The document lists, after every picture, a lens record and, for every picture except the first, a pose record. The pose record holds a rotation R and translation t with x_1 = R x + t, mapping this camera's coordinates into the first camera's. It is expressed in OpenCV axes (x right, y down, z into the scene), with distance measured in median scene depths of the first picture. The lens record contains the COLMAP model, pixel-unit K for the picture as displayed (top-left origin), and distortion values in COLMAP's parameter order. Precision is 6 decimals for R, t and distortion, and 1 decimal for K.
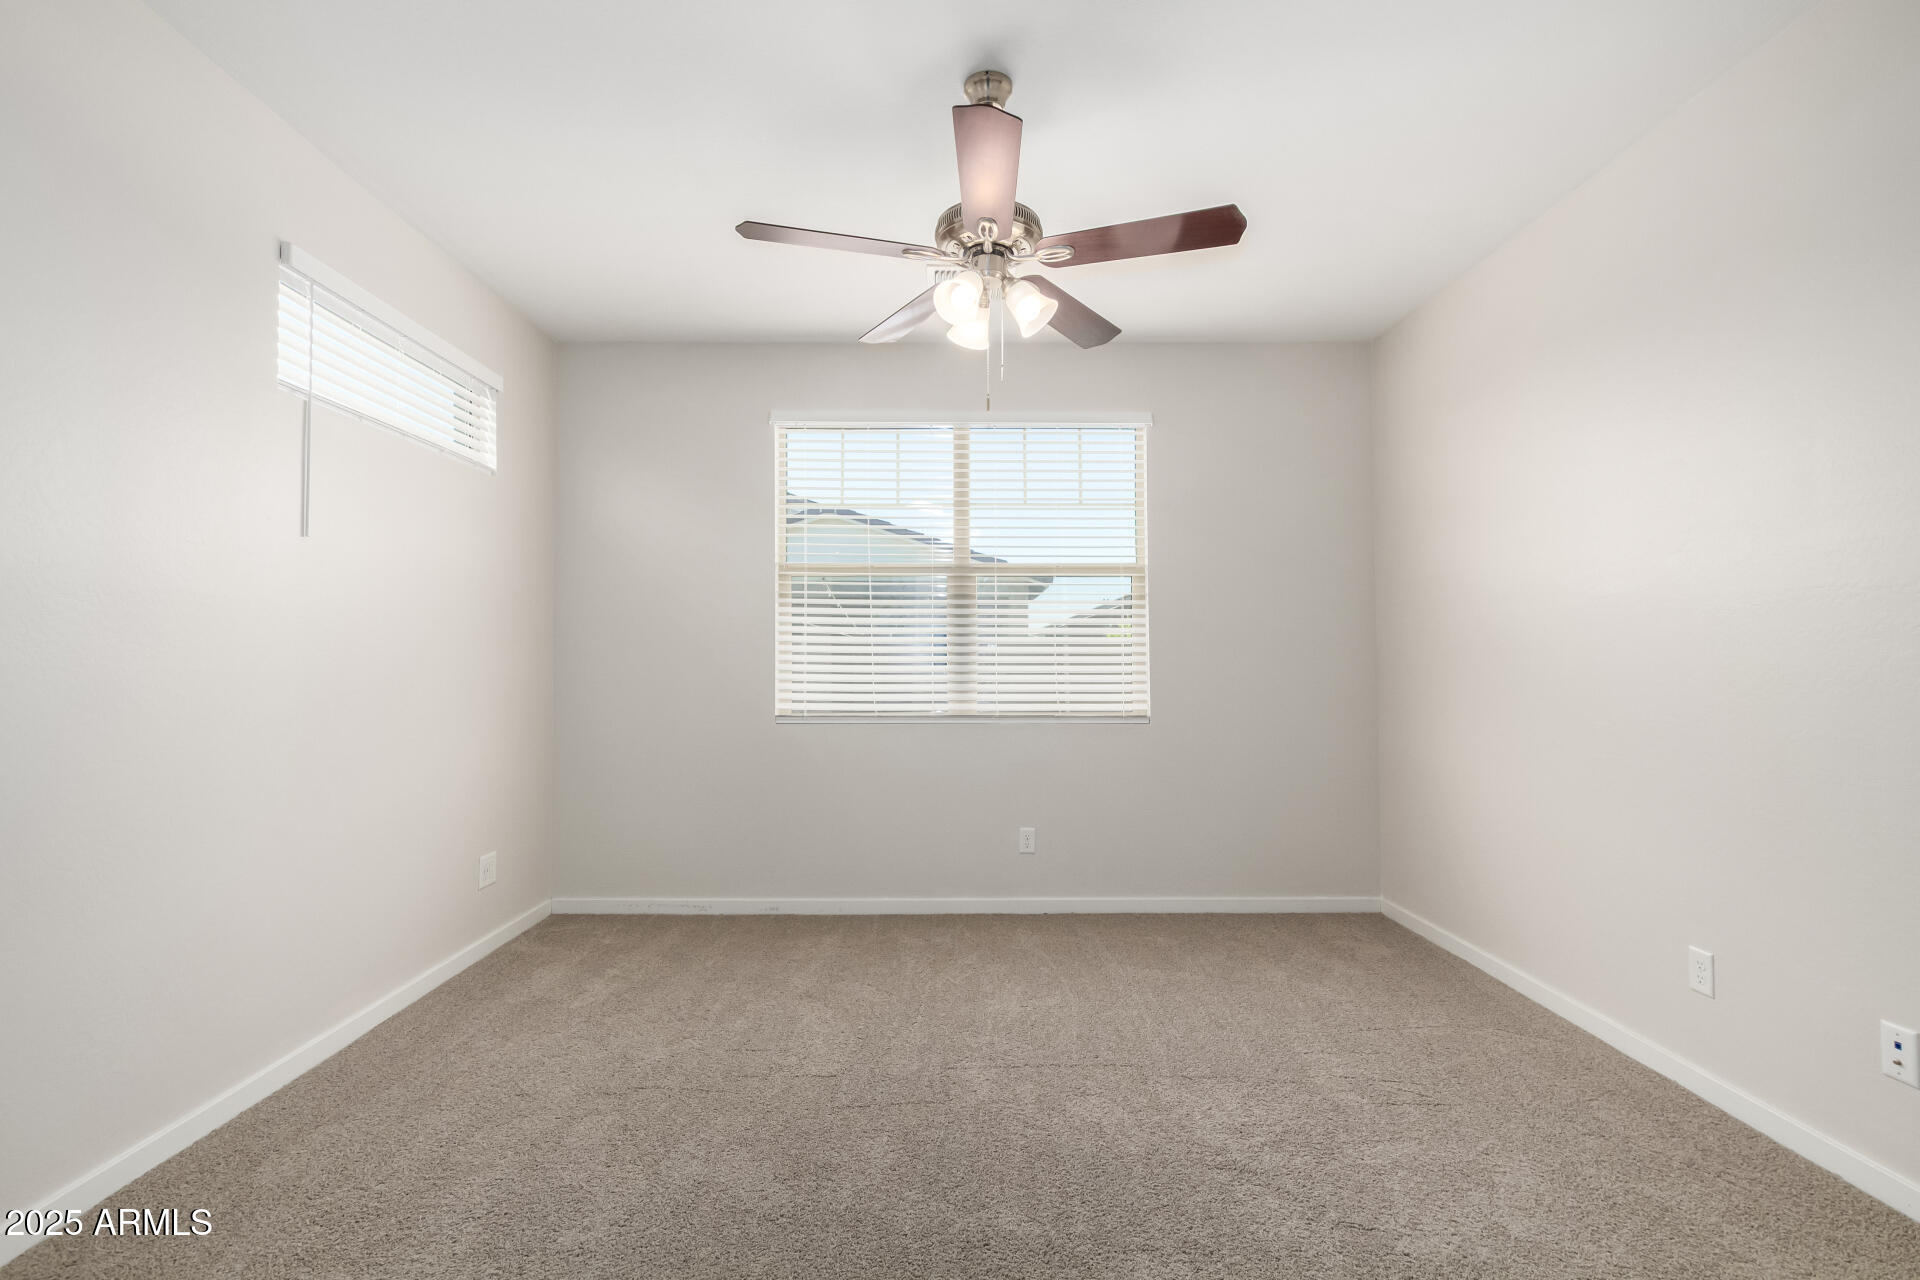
lens RADIAL K [[874.6, 0, 960.0], [0, 874.6, 640.0], [0, 0, 1]] dist [0.000946, -0.000838]
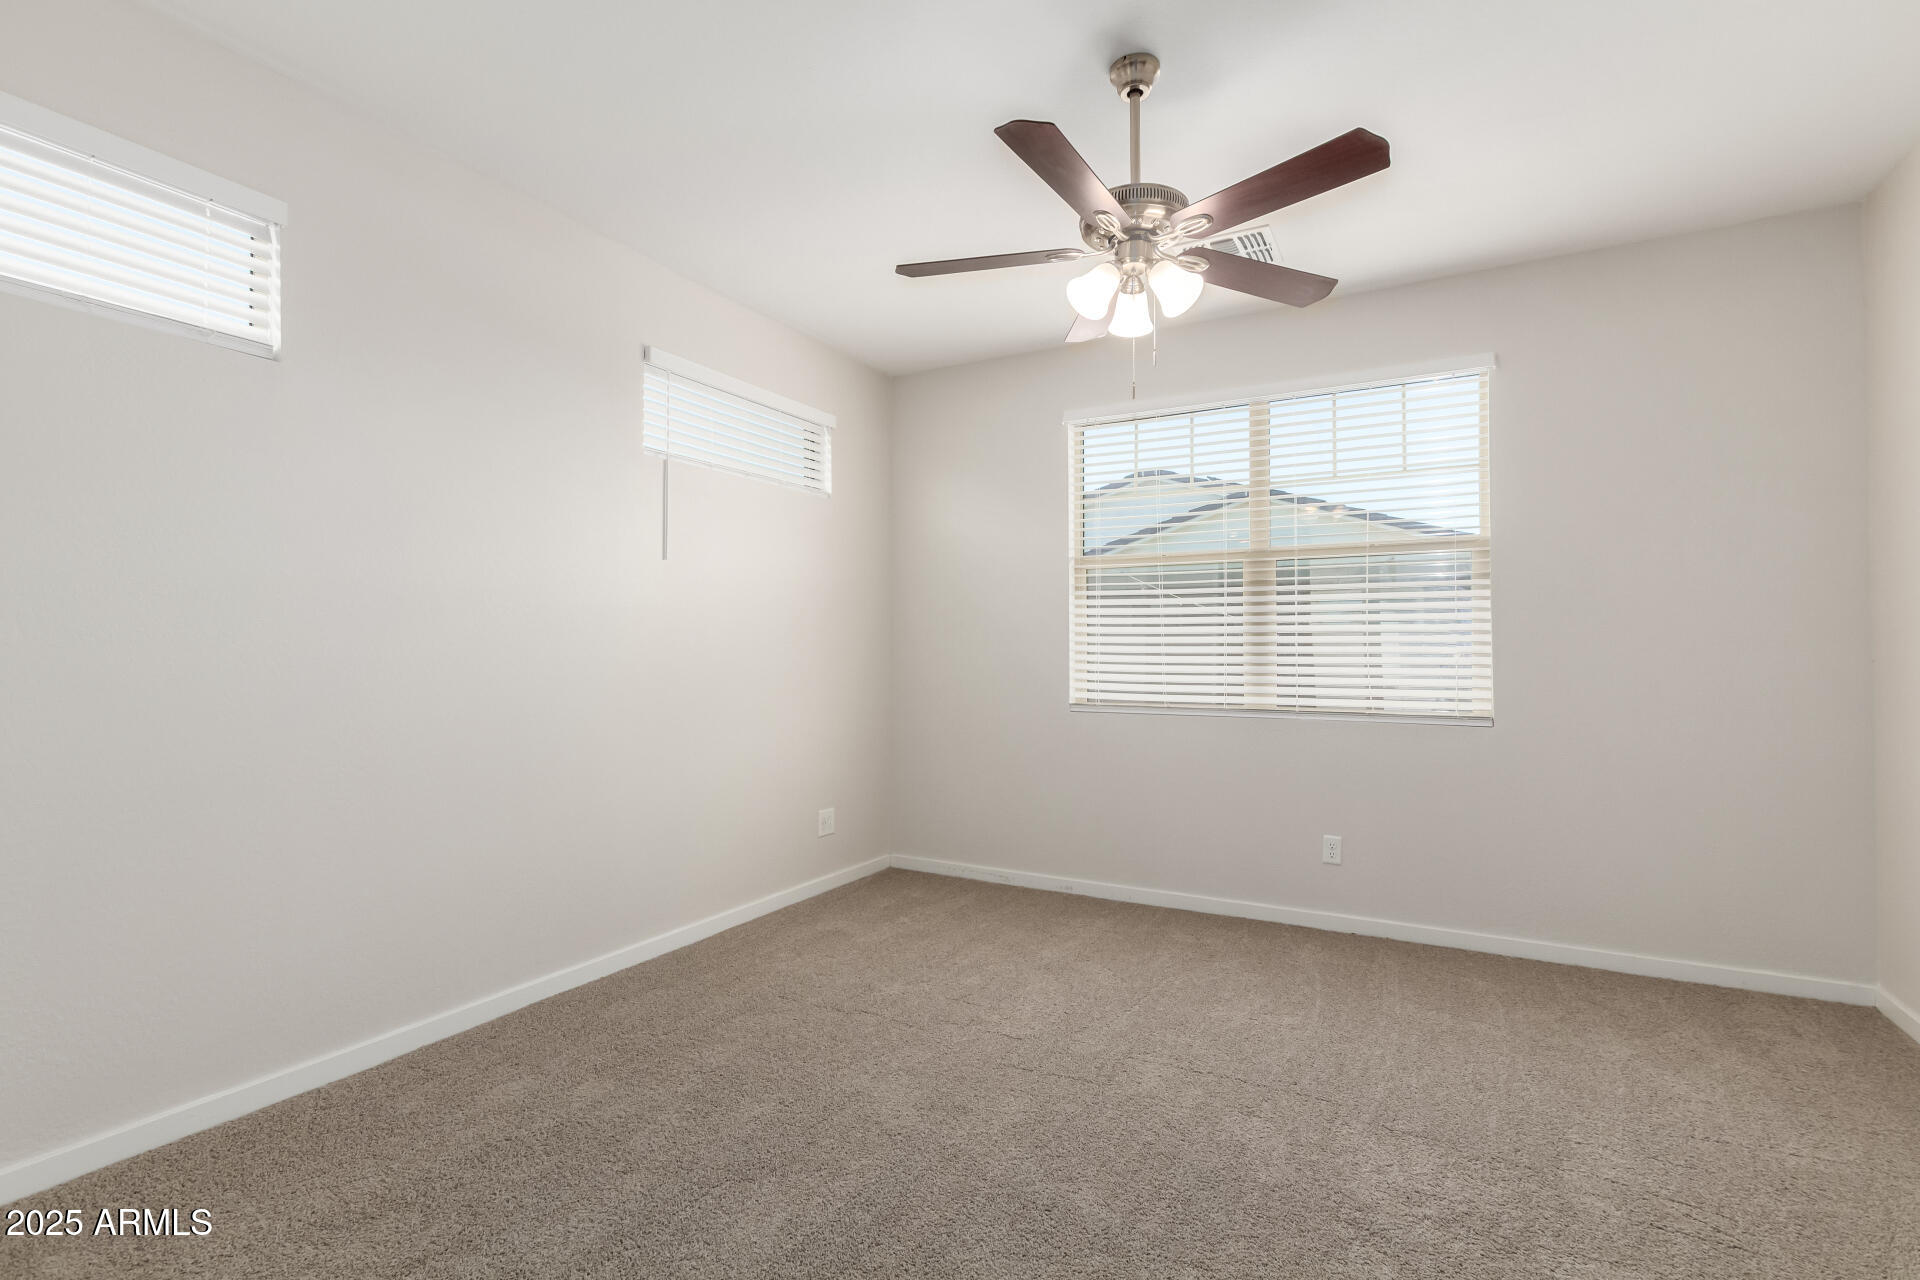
lens RADIAL K [[888.6, 0, 960.0], [0, 888.6, 640.0], [0, 0, 1]] dist [0.001044, -0.000632]
pose [[0.870186, -0.005086, -0.492697, 0.224782], [0.010874, 0.999901, 0.008884, -0.000517], [0.492604, -0.013089, 0.870155, 0.015280]]
